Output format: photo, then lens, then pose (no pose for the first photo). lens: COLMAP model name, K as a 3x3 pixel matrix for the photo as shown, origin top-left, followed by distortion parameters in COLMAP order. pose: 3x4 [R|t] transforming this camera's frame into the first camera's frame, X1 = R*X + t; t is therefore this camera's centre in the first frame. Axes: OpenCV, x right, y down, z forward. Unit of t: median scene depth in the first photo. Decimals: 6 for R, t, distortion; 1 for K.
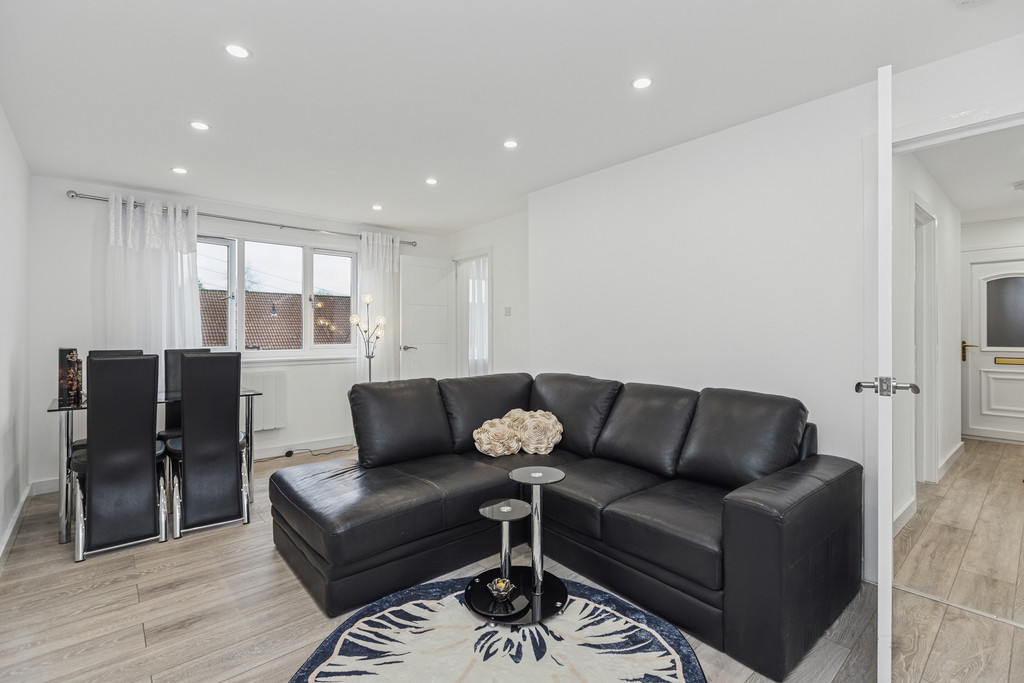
lens RADIAL K [[466.3, 0, 512.4], [0, 466.3, 323.6], [0, 0, 1]] dist [0.000901, 0.000232]
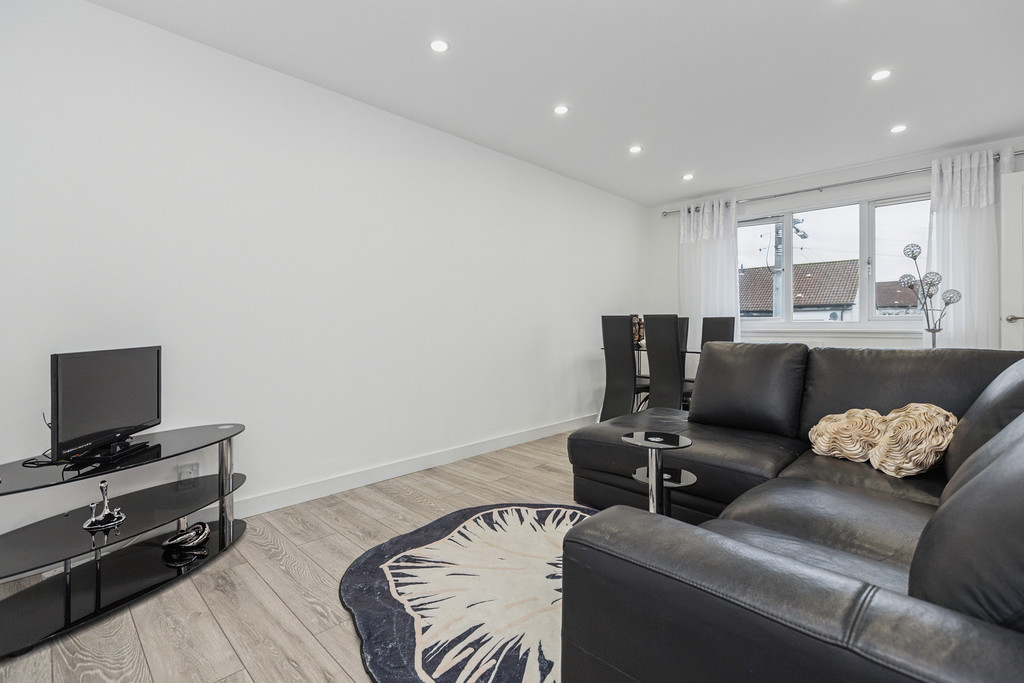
lens RADIAL K [[466.3, 0, 512.4], [0, 466.3, 323.6], [0, 0, 1]] dist [0.000901, 0.000232]
pose [[0.080782, -0.002436, -0.996729, 0.611360], [0.020523, 0.999789, -0.000780, 0.078928], [0.996520, -0.020393, 0.080815, 0.479035]]
